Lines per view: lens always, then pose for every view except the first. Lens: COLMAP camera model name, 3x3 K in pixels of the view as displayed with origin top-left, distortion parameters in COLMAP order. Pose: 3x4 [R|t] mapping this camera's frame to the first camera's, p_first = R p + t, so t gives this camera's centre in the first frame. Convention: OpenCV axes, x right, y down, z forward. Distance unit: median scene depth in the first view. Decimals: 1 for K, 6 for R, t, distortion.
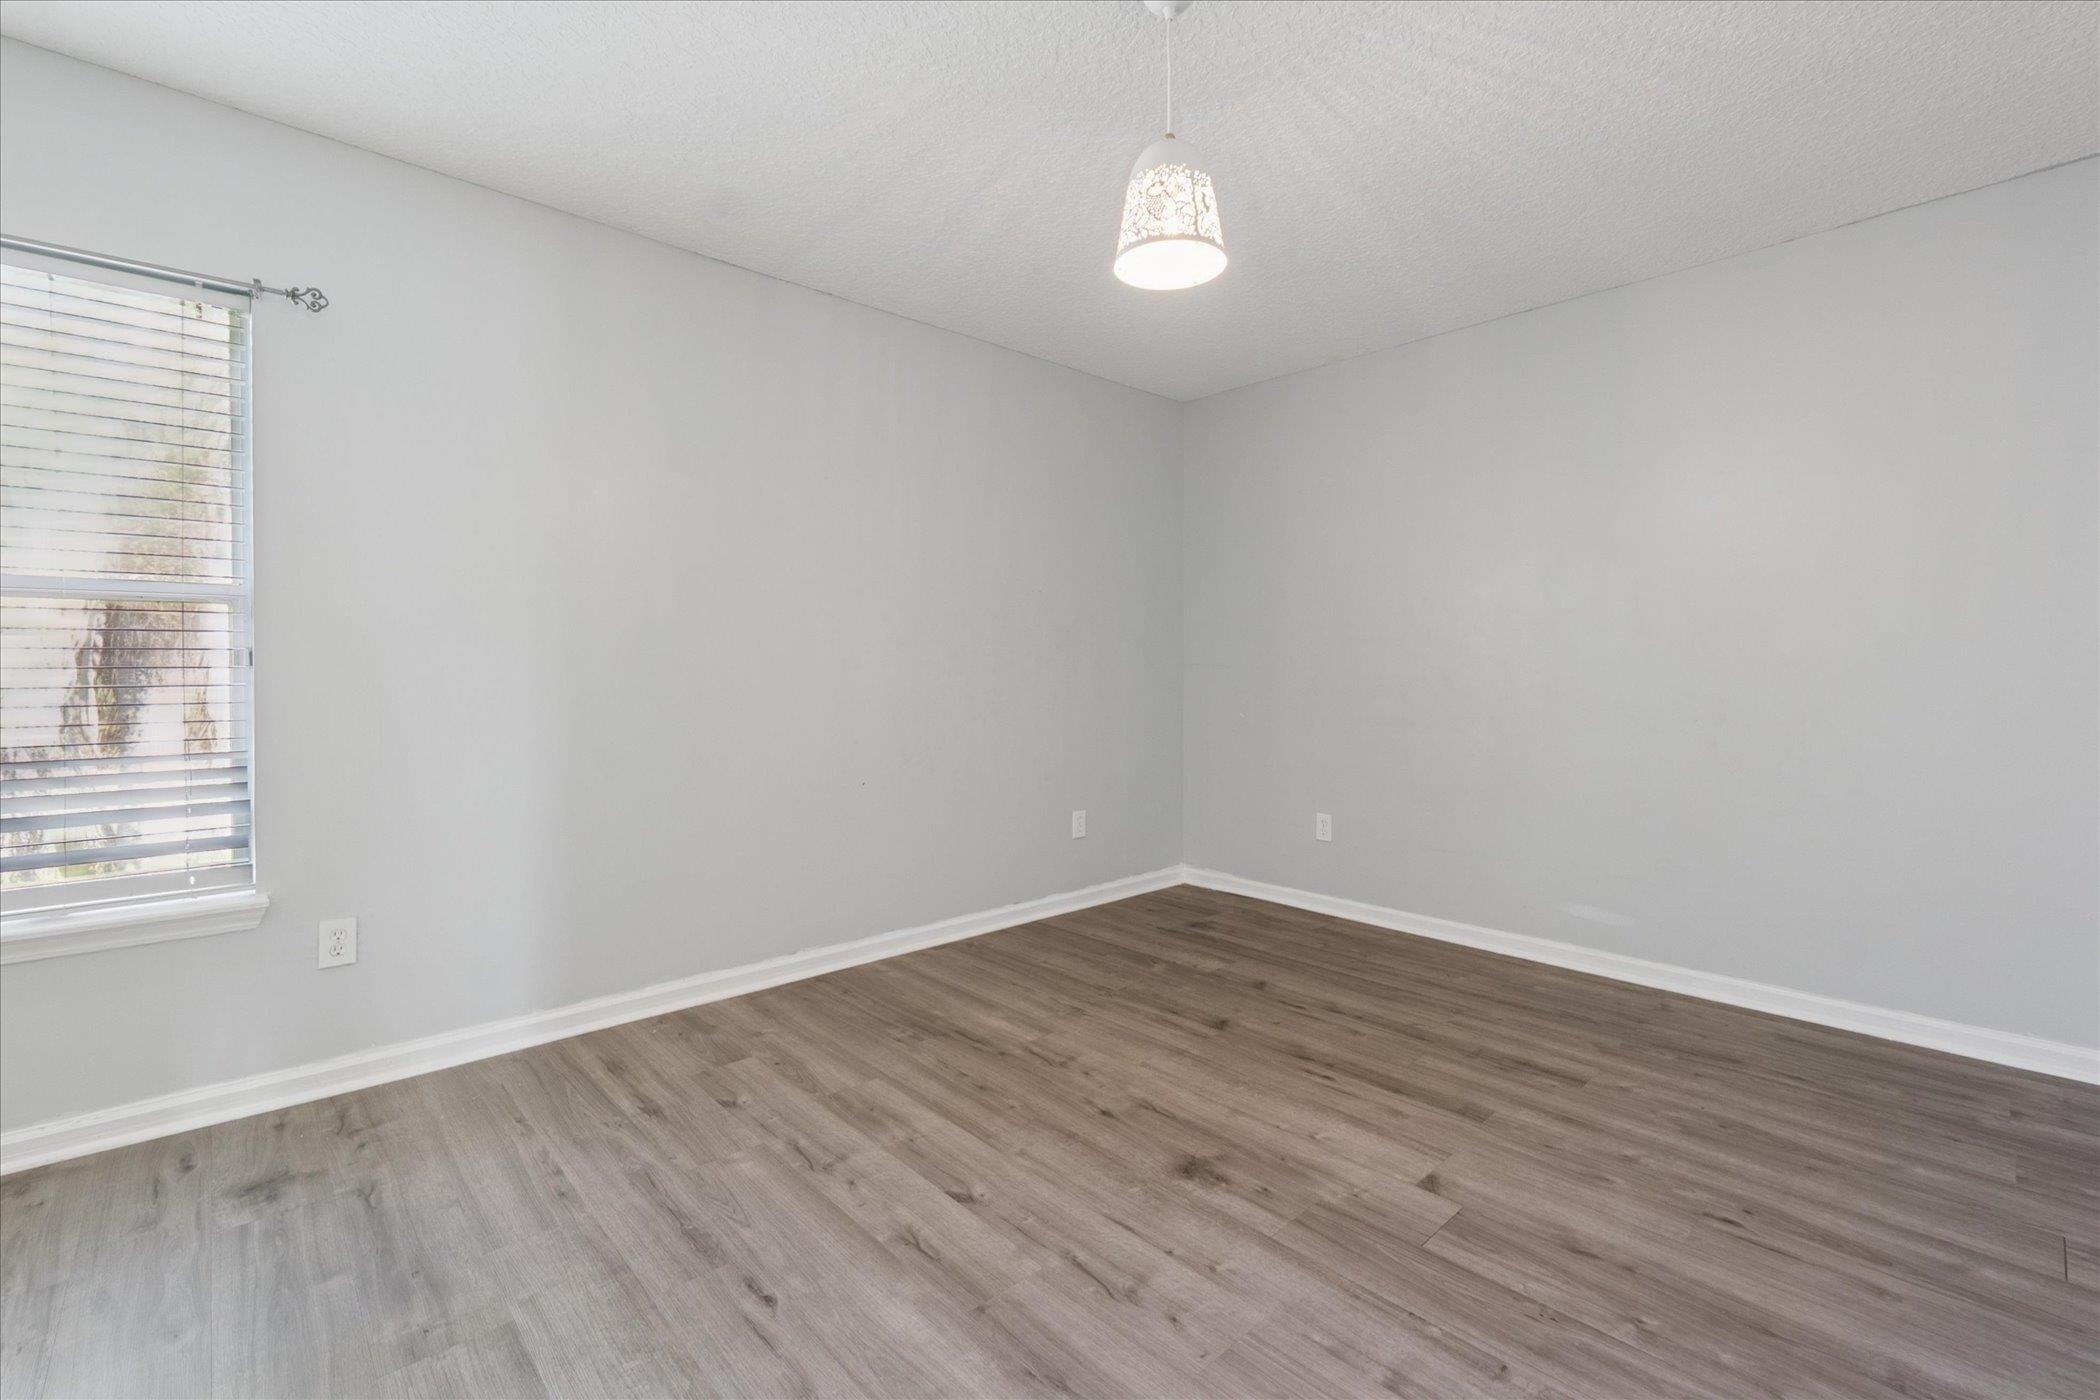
lens RADIAL K [[920.4, 0, 1043.3], [0, 920.4, 674.2], [0, 0, 1]] dist [-0.002467, -0.000431]
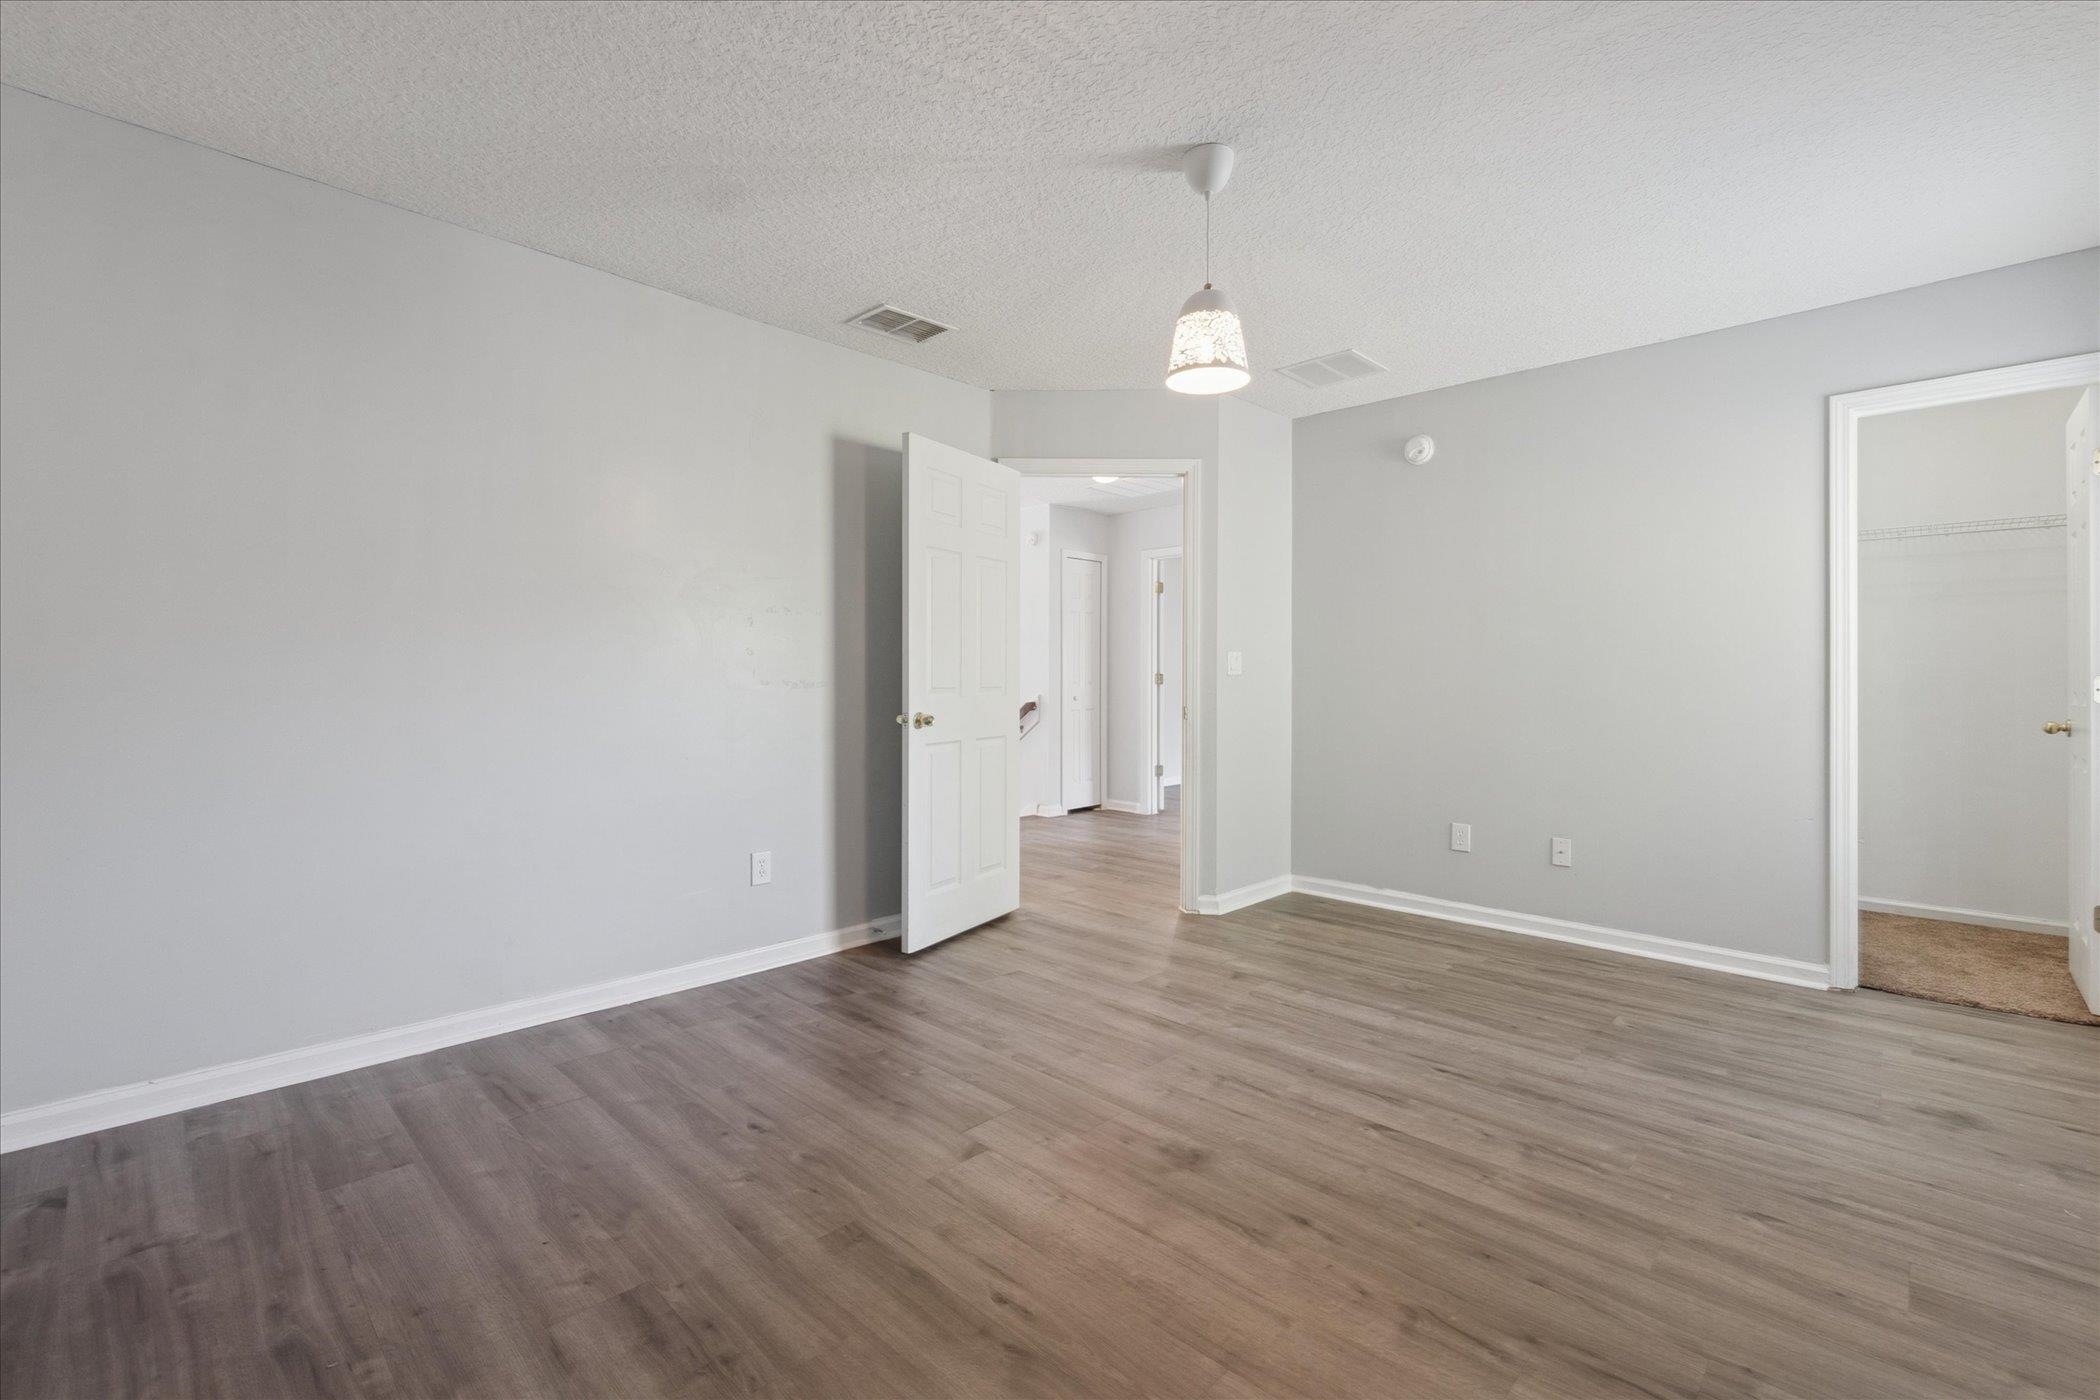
lens RADIAL K [[920.4, 0, 1043.3], [0, 920.4, 674.2], [0, 0, 1]] dist [-0.002467, -0.000431]
pose [[-0.998574, -0.007572, -0.052847, 0.370227], [-0.007716, 0.999967, 0.002527, -0.013341], [0.052826, 0.002931, -0.998599, 1.932102]]
